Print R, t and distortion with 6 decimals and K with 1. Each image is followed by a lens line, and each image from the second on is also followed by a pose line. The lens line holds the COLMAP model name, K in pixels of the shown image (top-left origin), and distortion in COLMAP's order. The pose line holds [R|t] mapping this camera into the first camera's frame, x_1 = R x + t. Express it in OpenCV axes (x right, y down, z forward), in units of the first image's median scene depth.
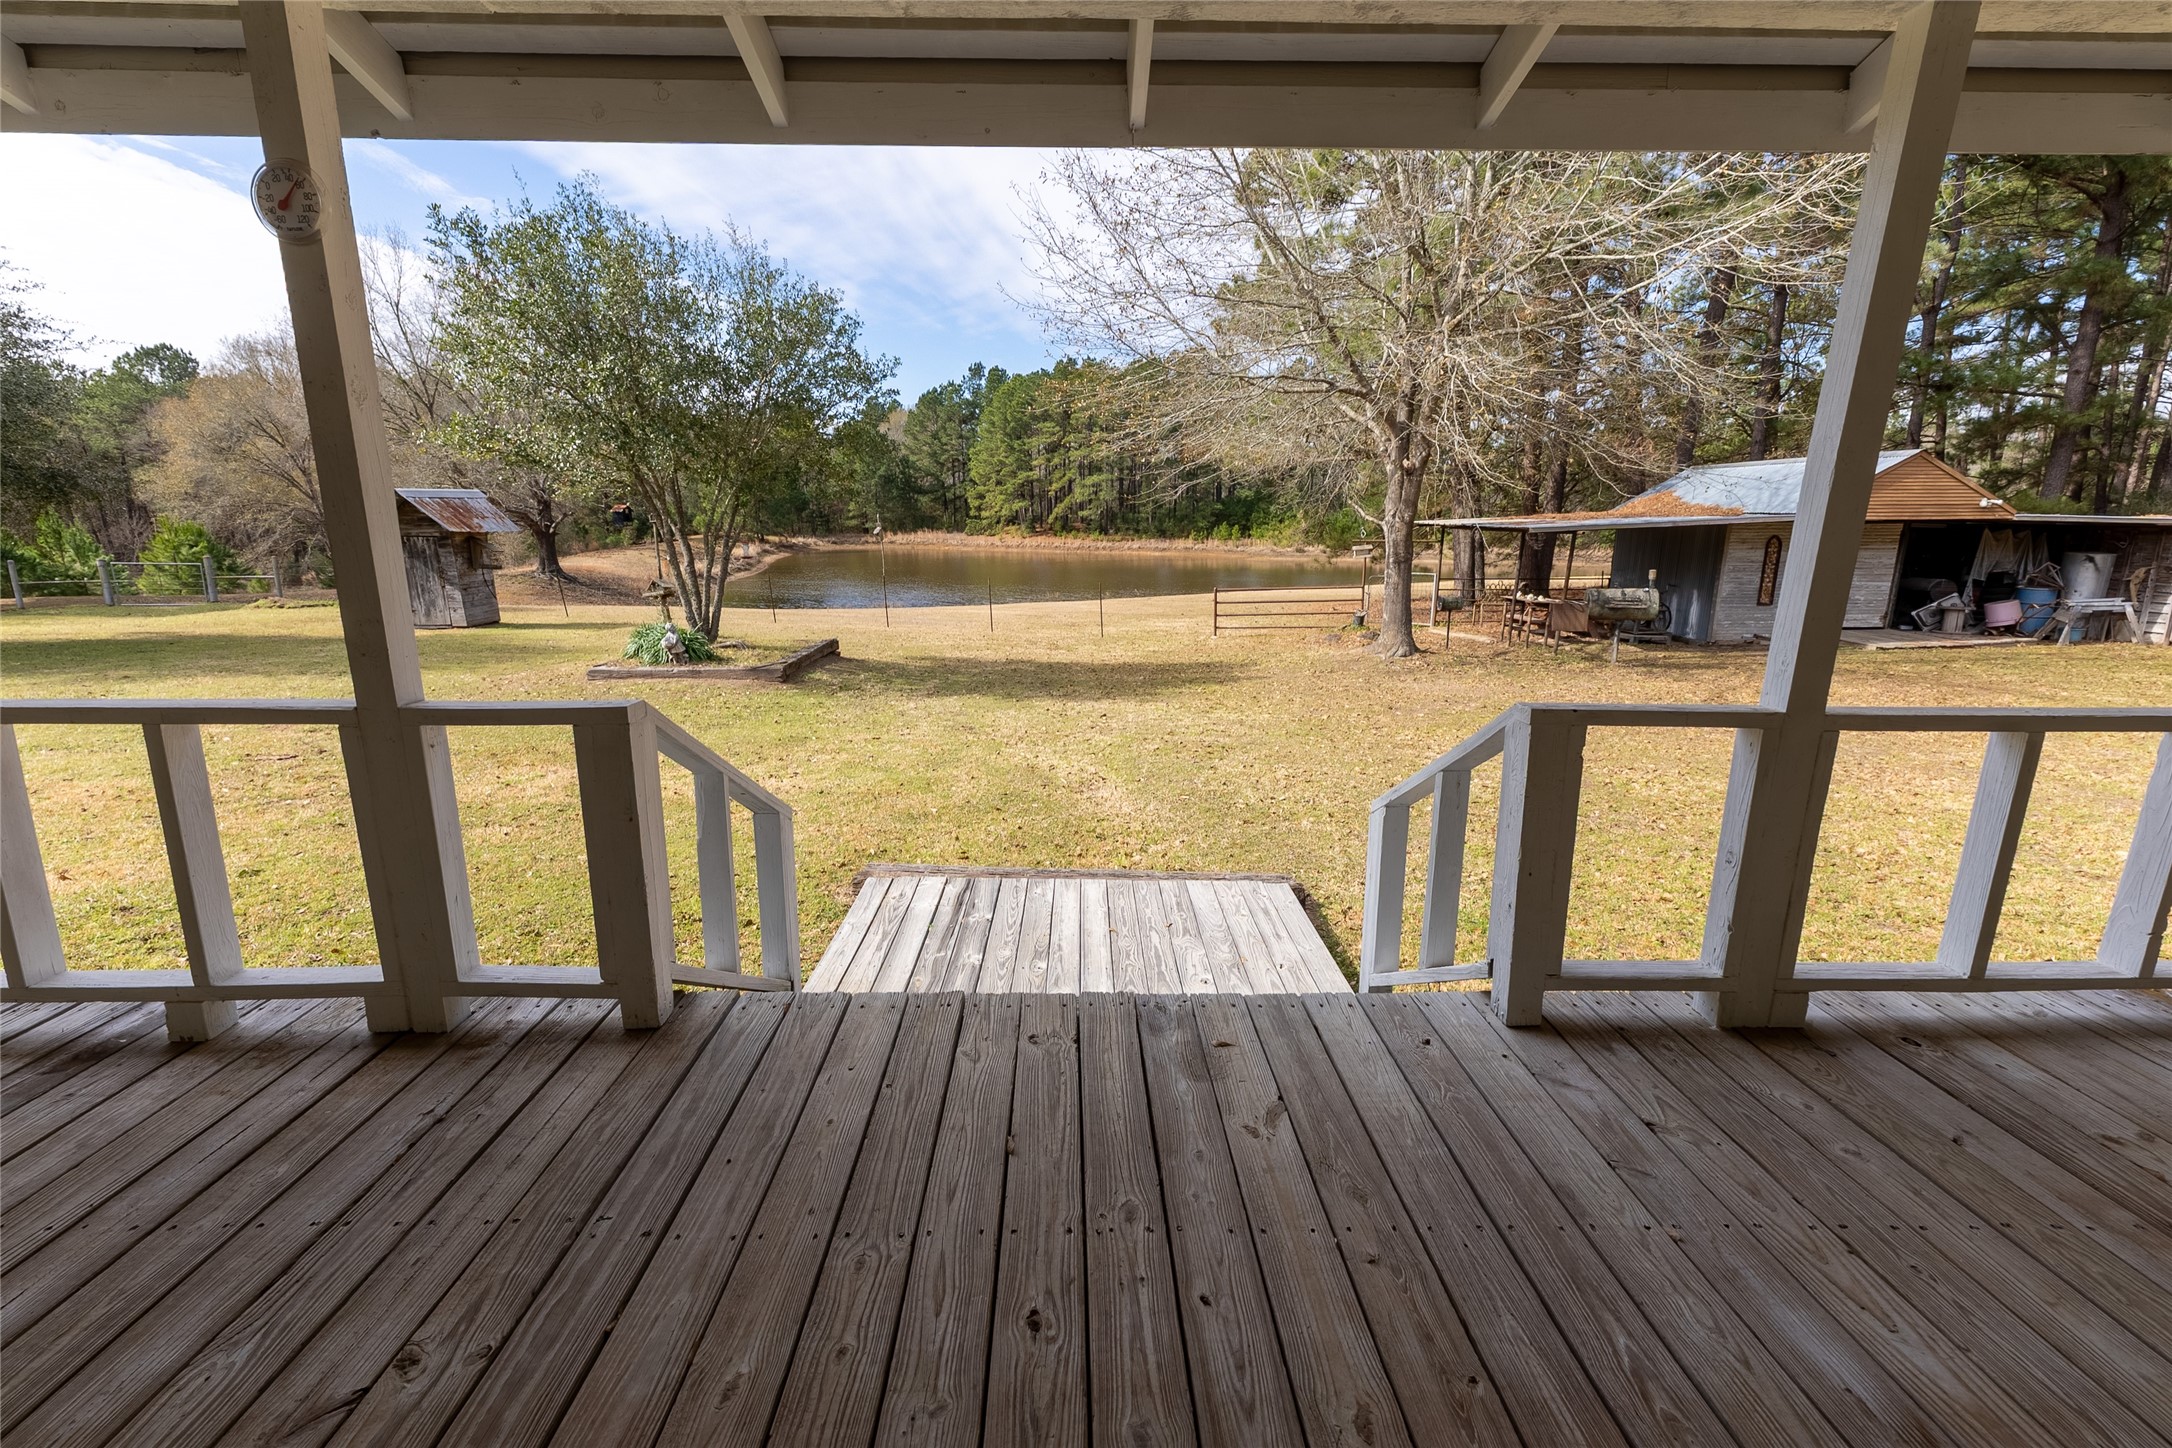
lens RADIAL K [[920.4, 0, 1086.0], [0, 920.4, 724.0], [0, 0, 1]] dist [0.002917, 0.000759]
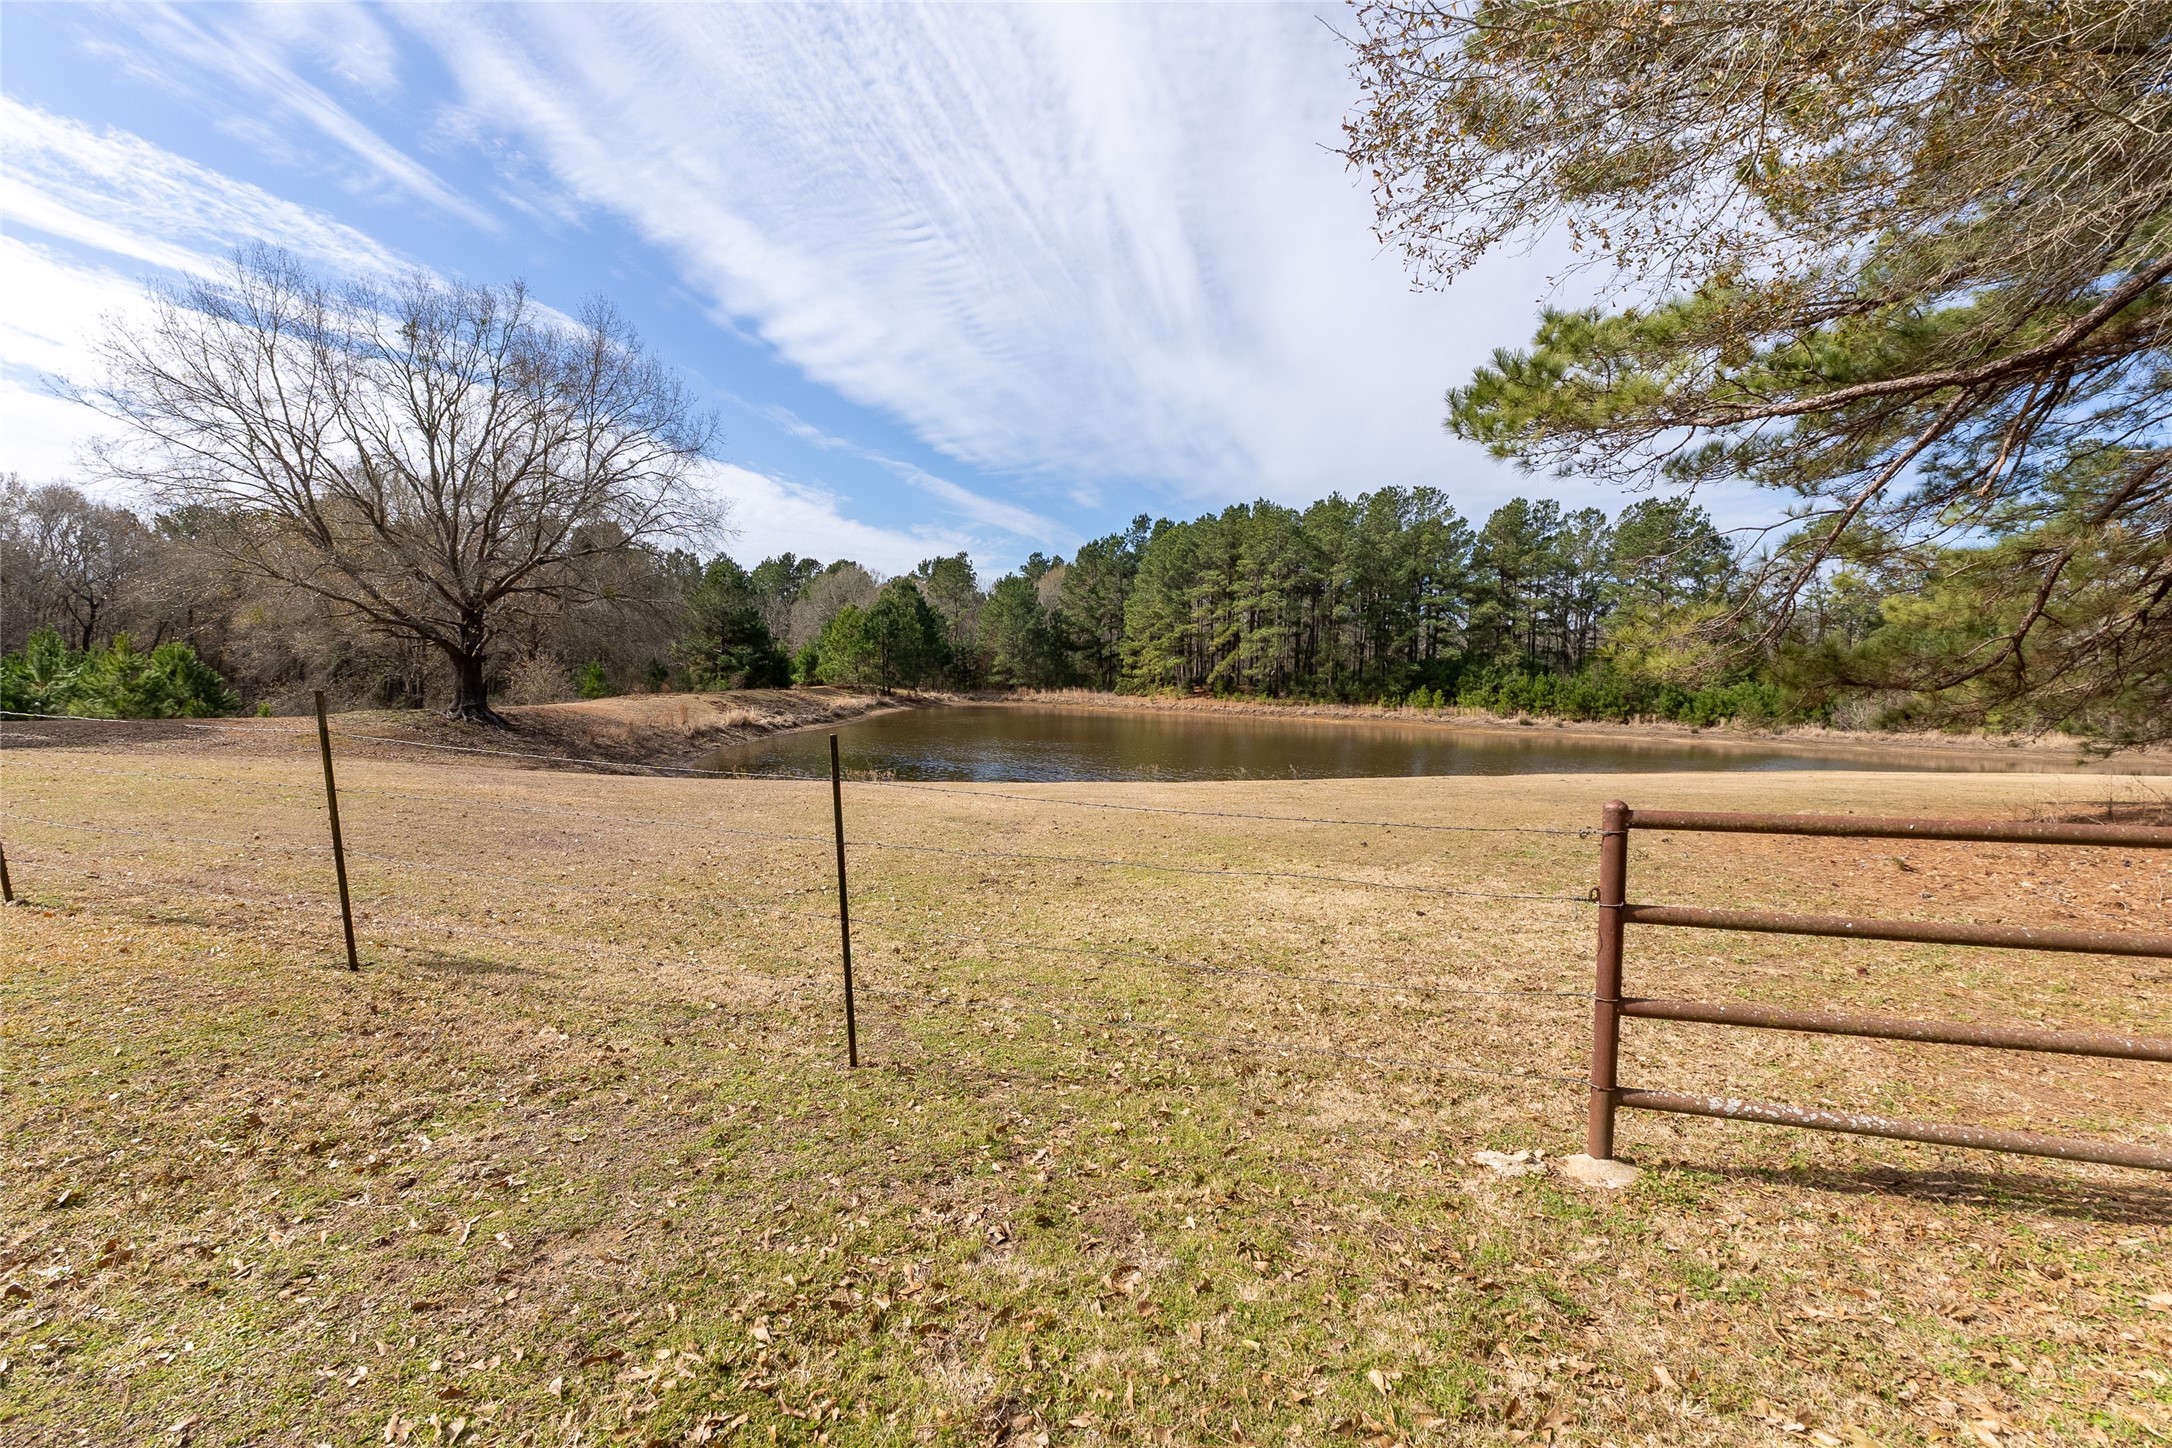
lens RADIAL K [[920.4, 0, 1086.0], [0, 920.4, 724.0], [0, 0, 1]] dist [0.002917, 0.000759]
pose [[0.980410, 0.032354, -0.194292, 0.015393], [-0.066672, 0.982699, -0.172794, -0.023044], [0.185340, 0.182363, 0.965605, 0.148291]]
